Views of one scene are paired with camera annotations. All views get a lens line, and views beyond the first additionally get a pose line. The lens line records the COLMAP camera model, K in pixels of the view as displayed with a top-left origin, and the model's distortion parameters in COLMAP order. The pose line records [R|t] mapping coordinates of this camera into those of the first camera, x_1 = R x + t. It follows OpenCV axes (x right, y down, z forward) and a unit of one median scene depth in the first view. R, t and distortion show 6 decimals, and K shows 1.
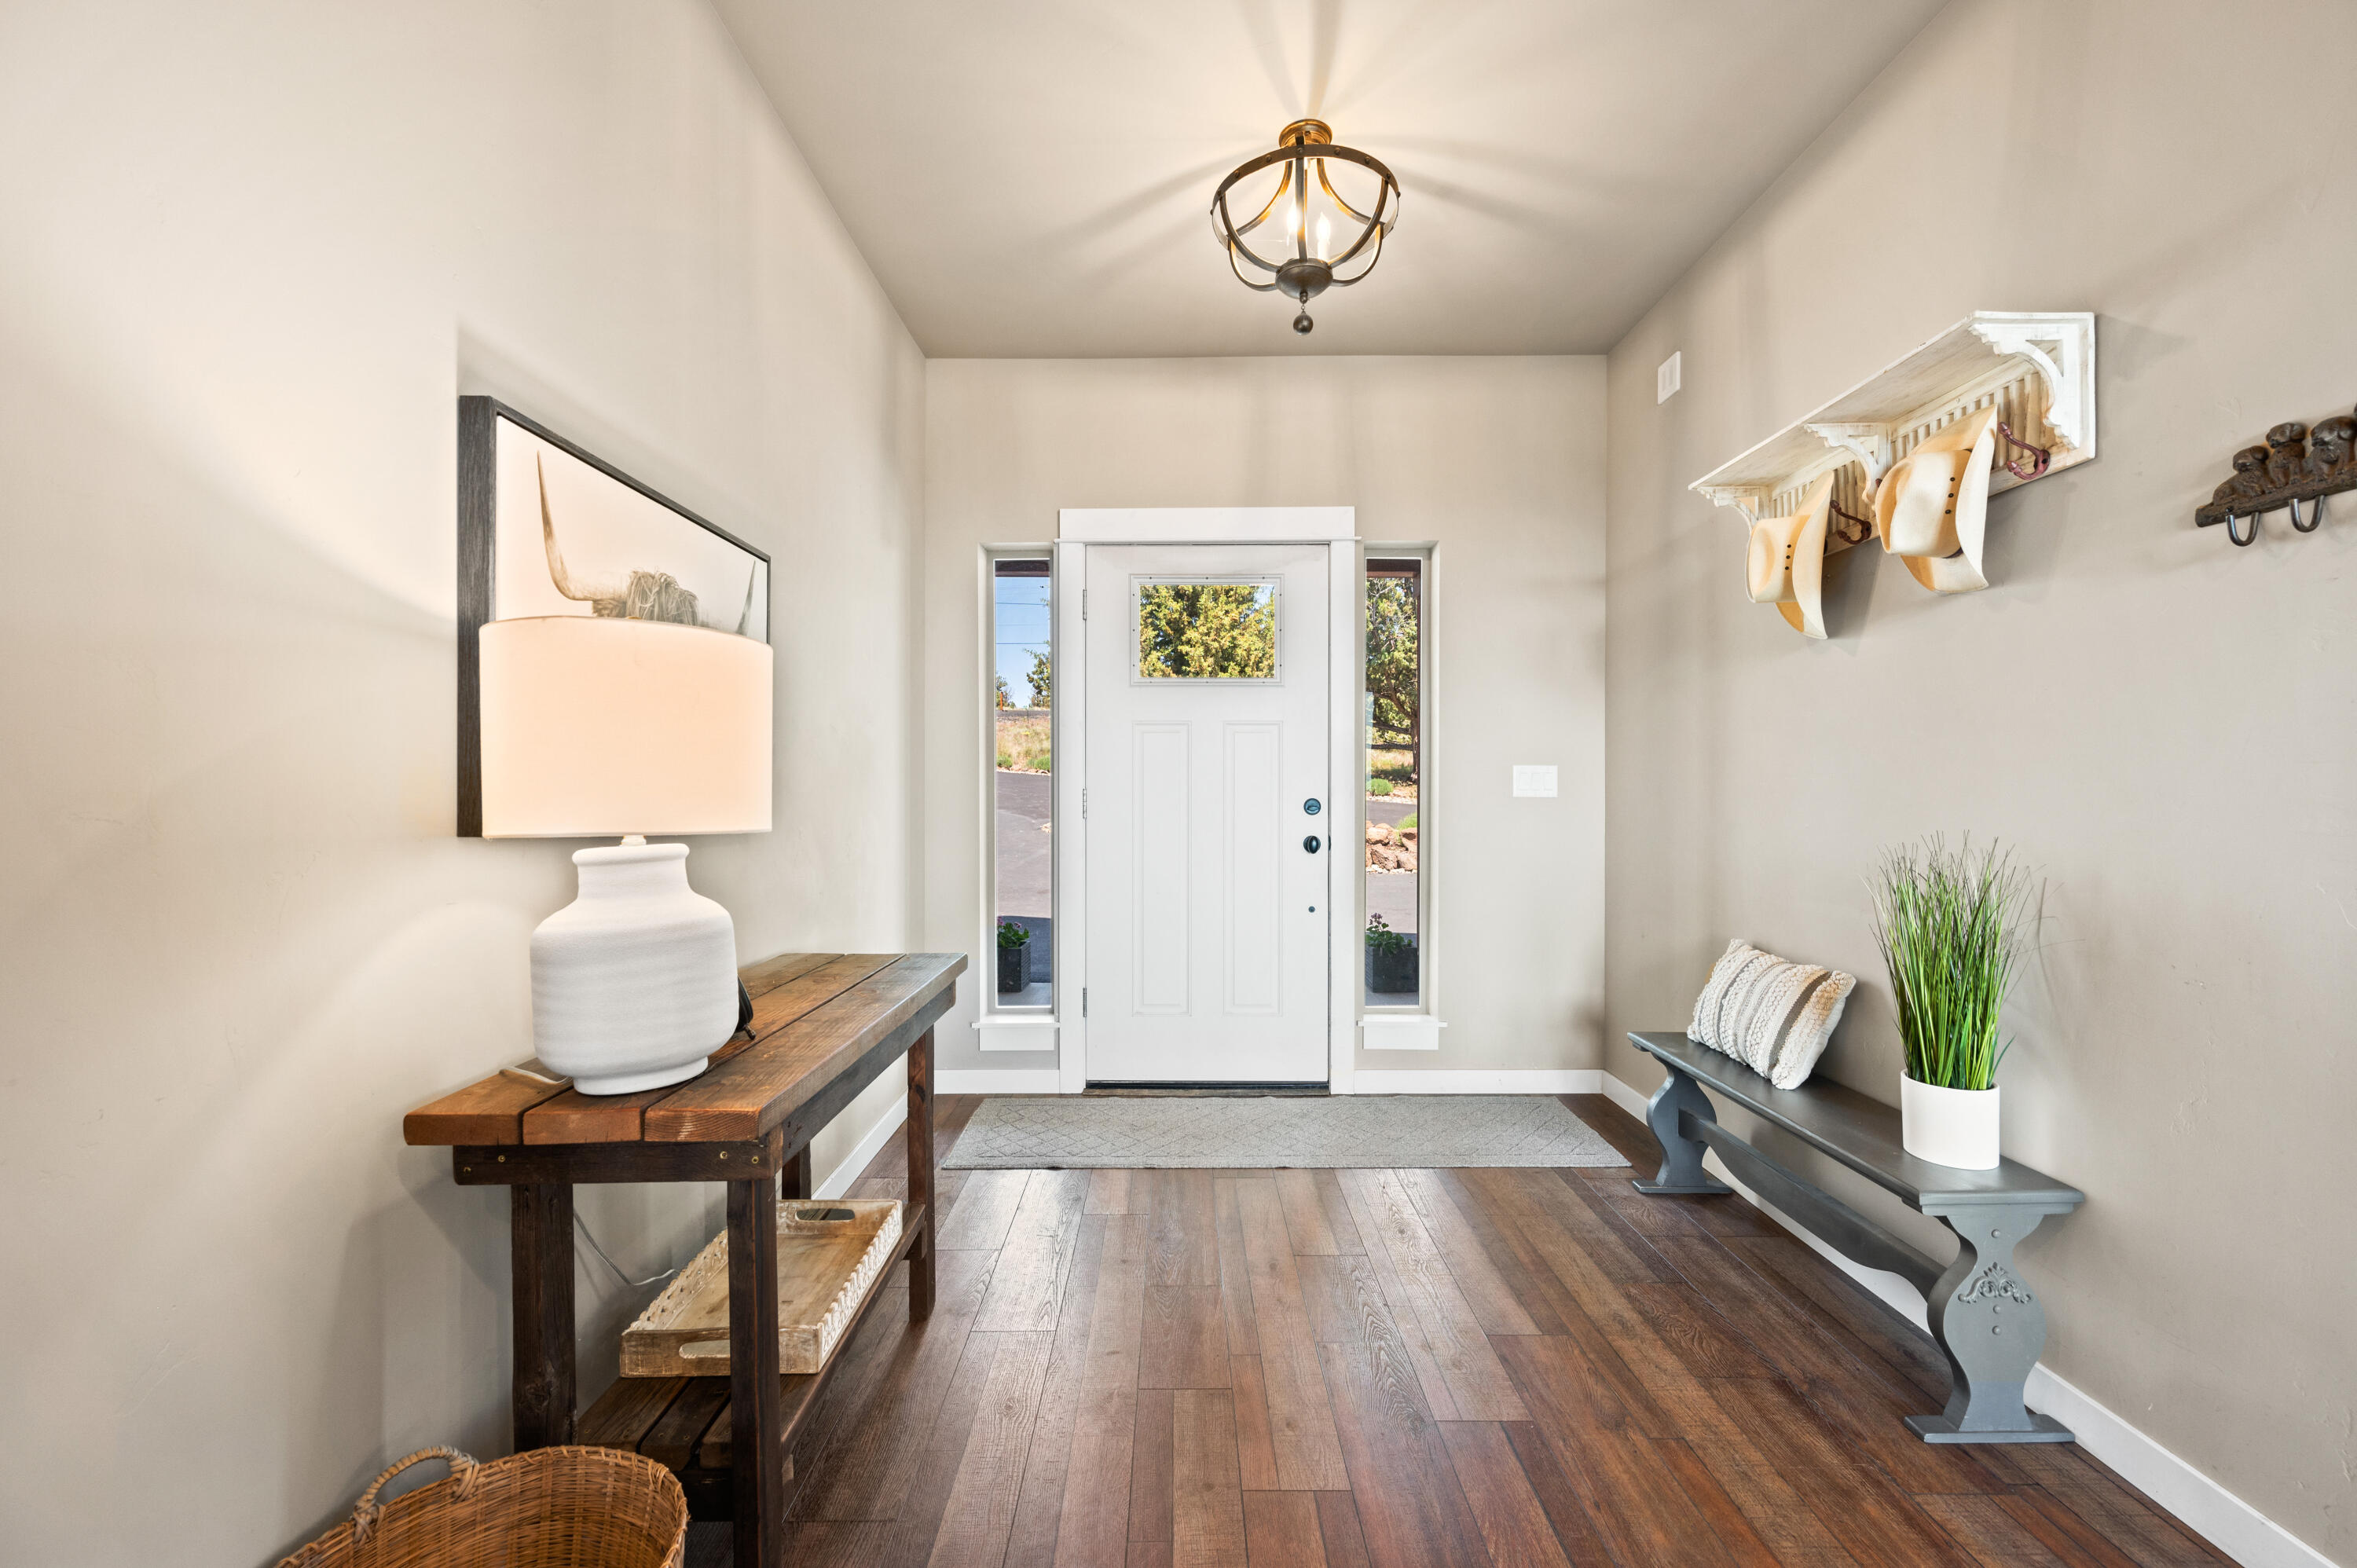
lens RADIAL K [[942.8, 0, 1182.4], [0, 942.8, 792.3], [0, 0, 1]] dist [-0.000065, 0.001727]
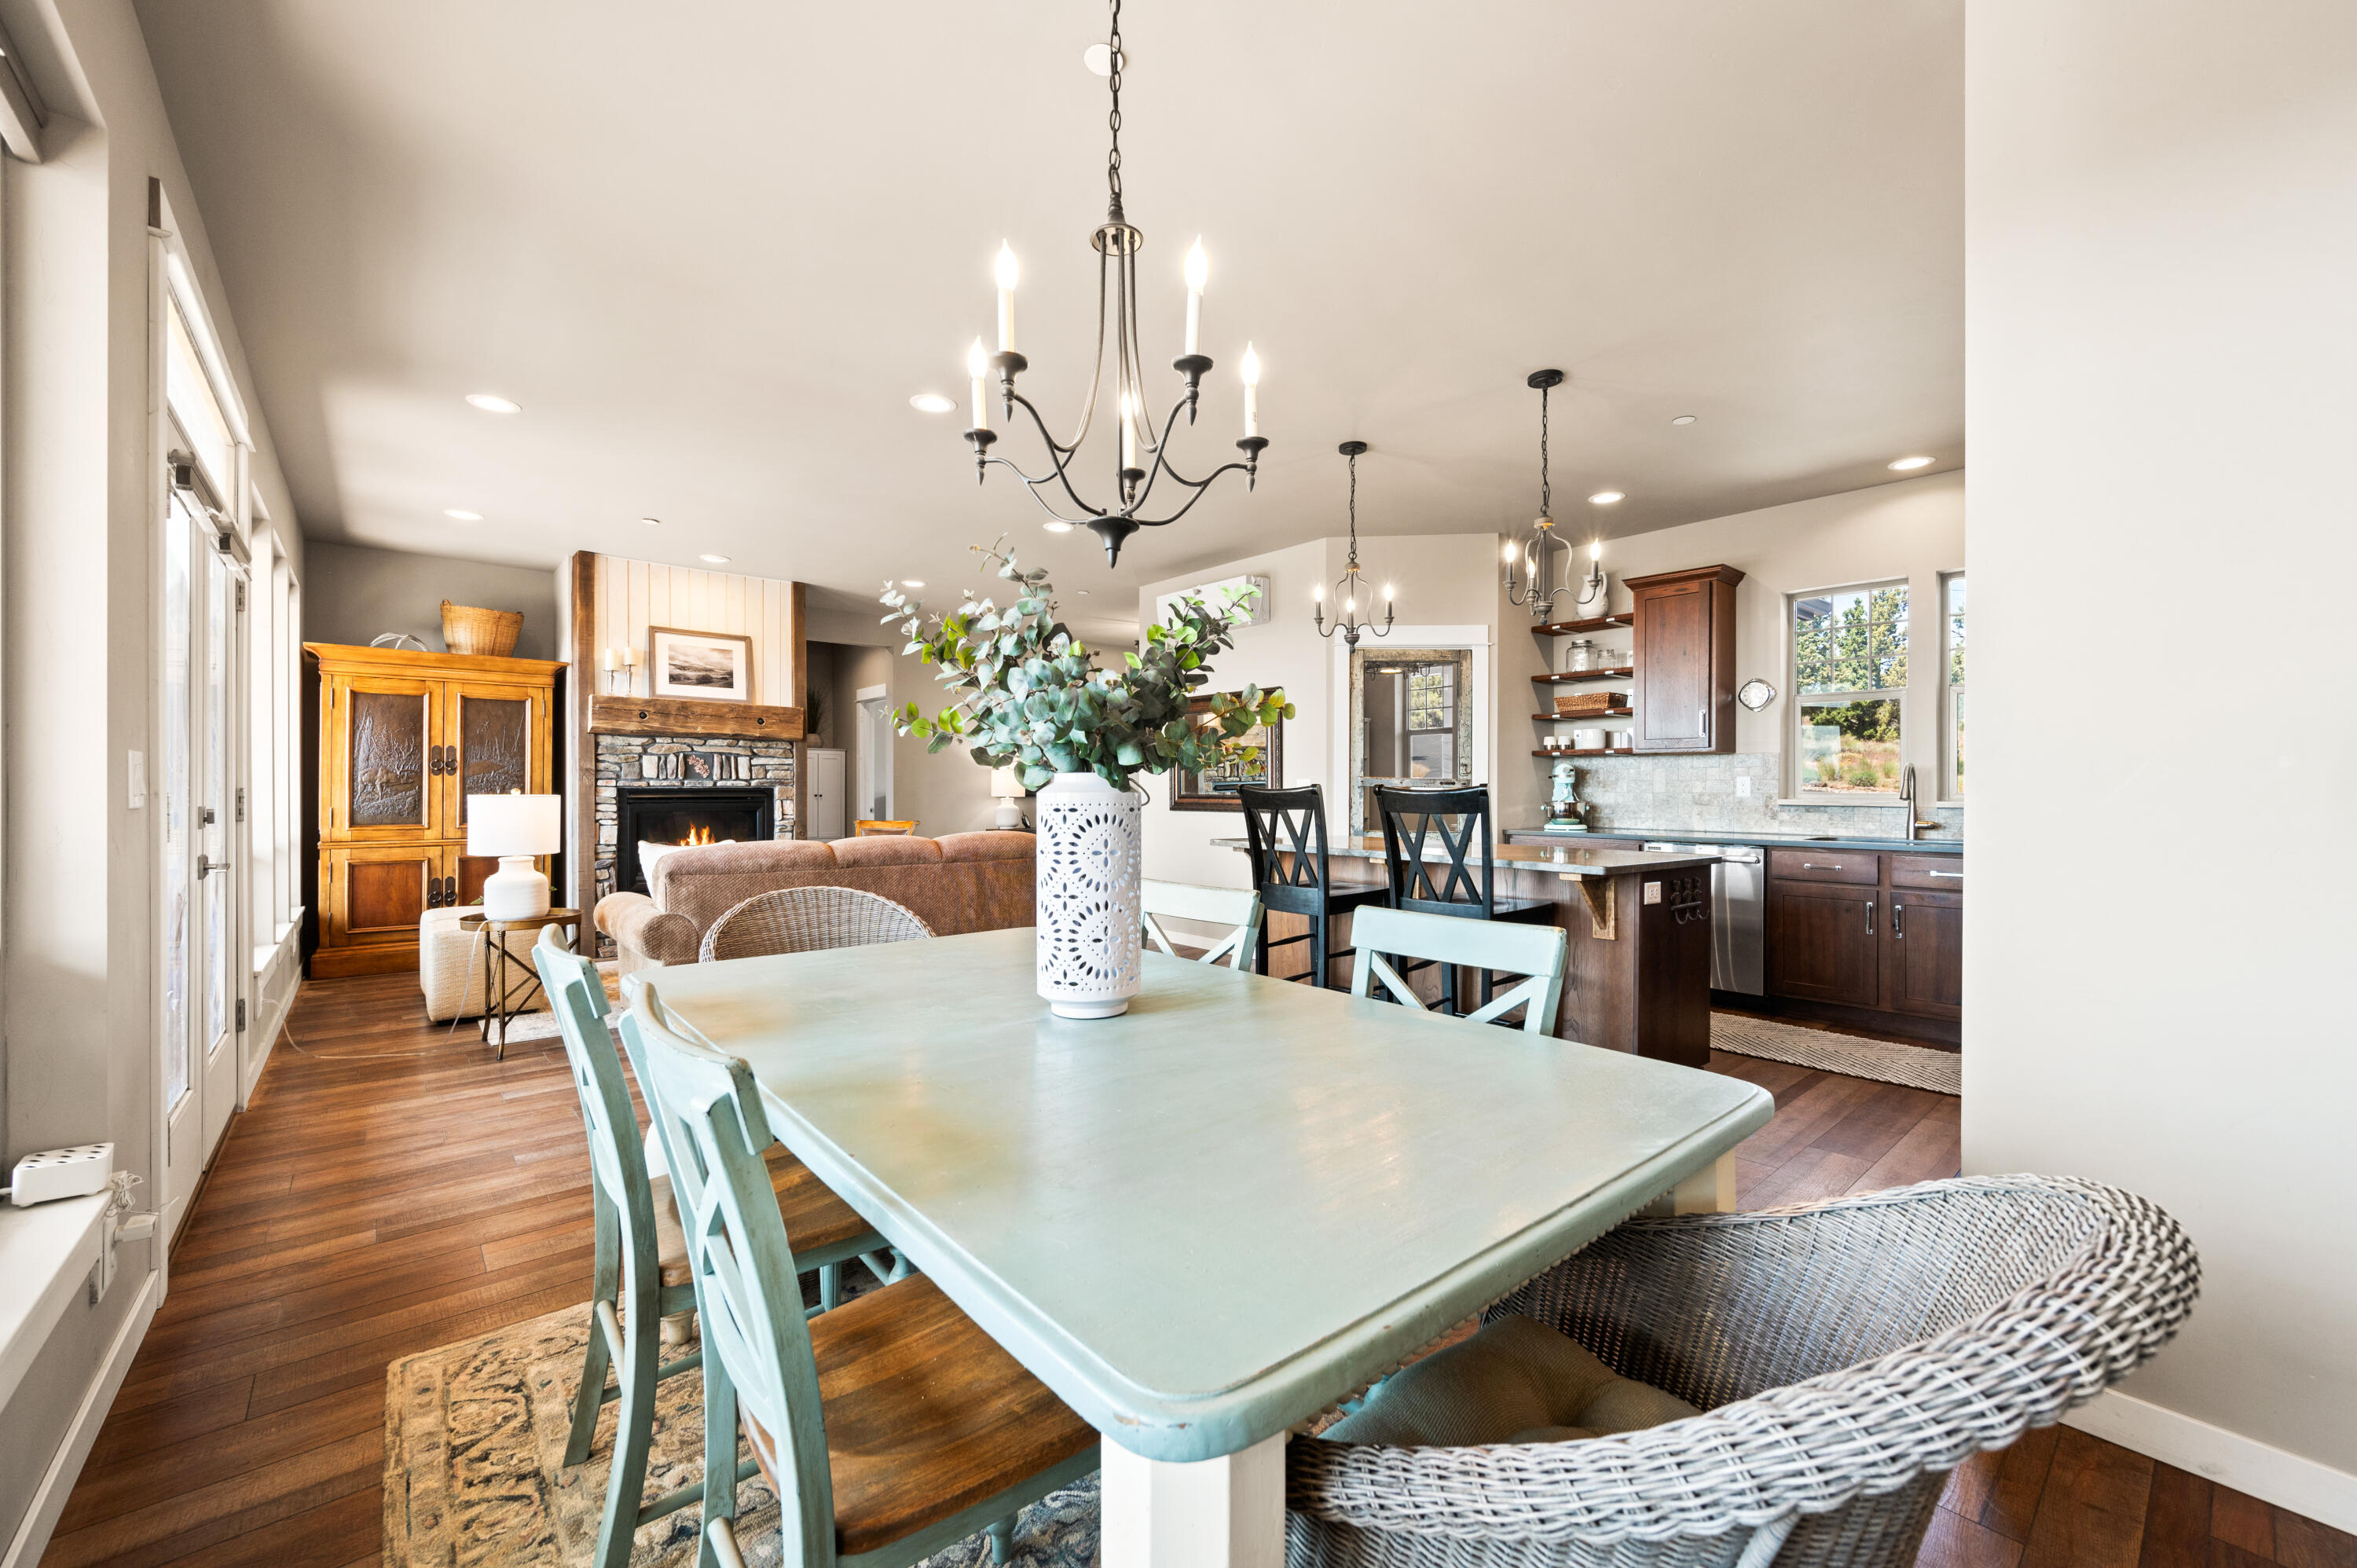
lens RADIAL K [[942.8, 0, 1177.6], [0, 942.8, 786.4], [0, 0, 1]] dist [-0.000065, 0.001727]
pose [[0.642666, 0.000146, -0.766146, 5.419174], [-0.006879, 0.999961, -0.005579, 0.000030], [0.766116, 0.008856, 0.642642, -2.496893]]
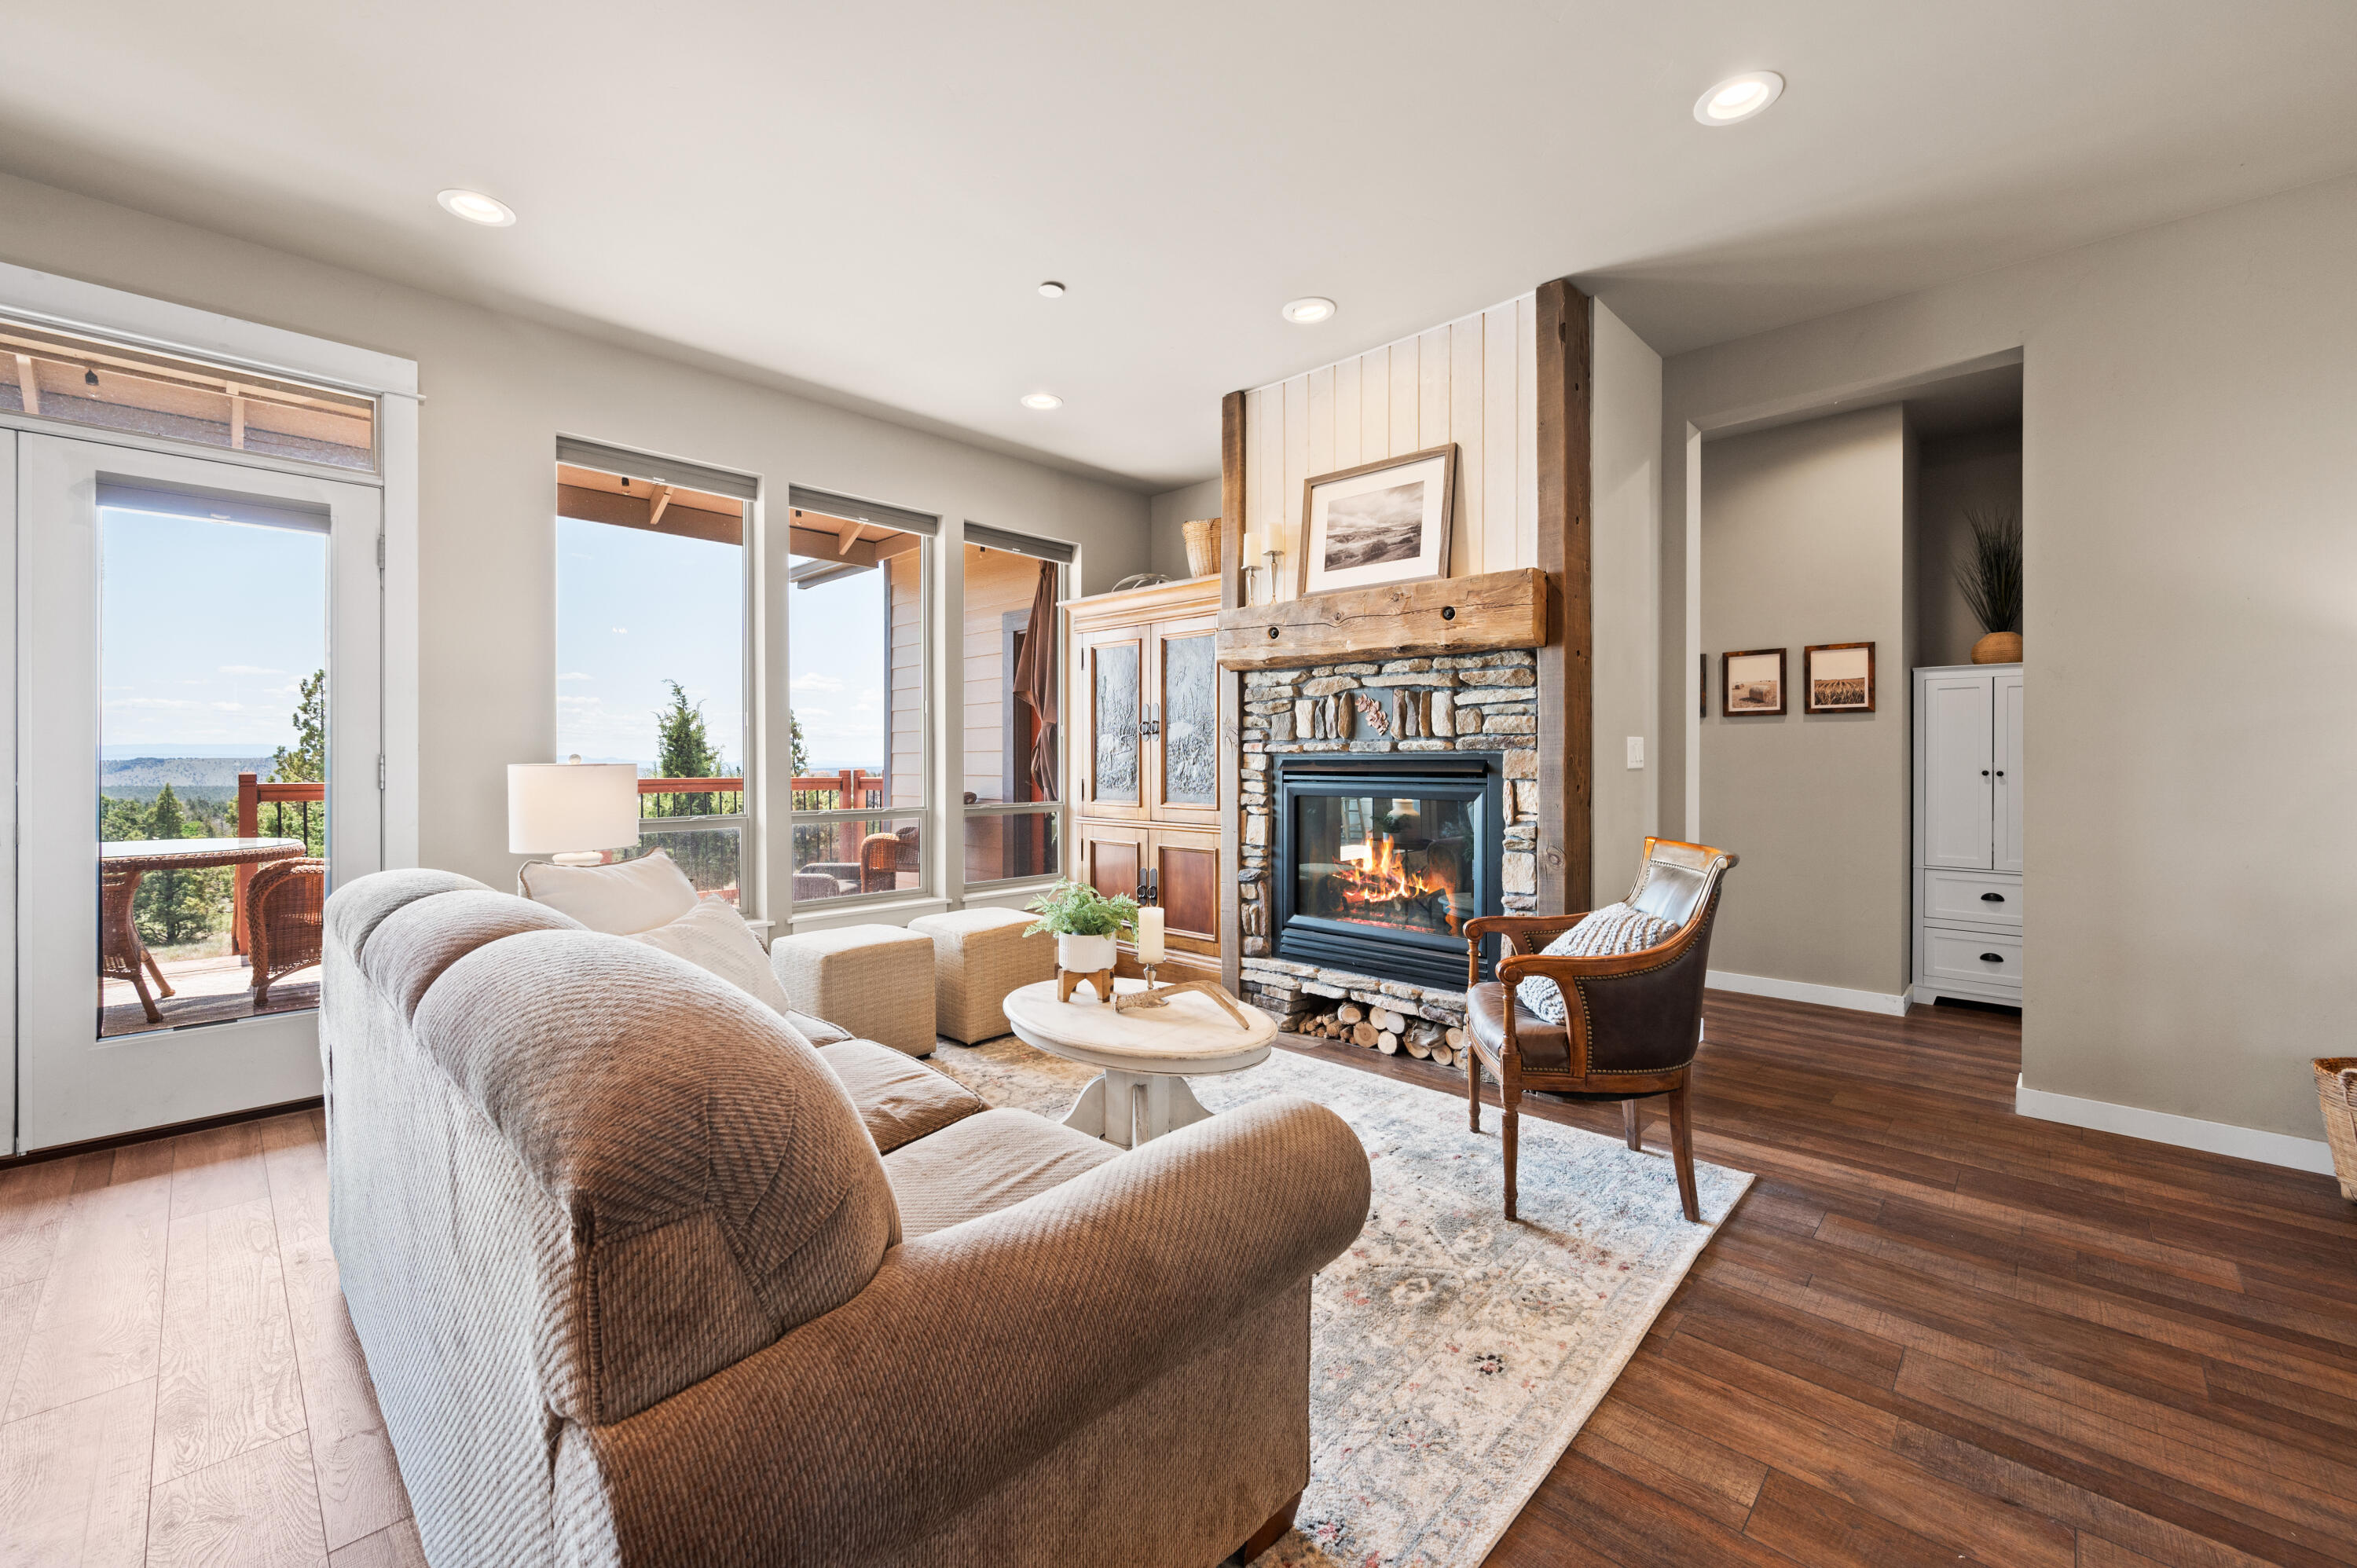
lens RADIAL K [[942.8, 0, 1183.3], [0, 942.8, 764.4], [0, 0, 1]] dist [-0.000065, 0.001727]
pose [[-0.693880, 0.003076, -0.720084, 2.274333], [-0.004055, 0.999958, 0.008179, 0.006096], [0.720079, 0.008595, -0.693839, 0.251365]]
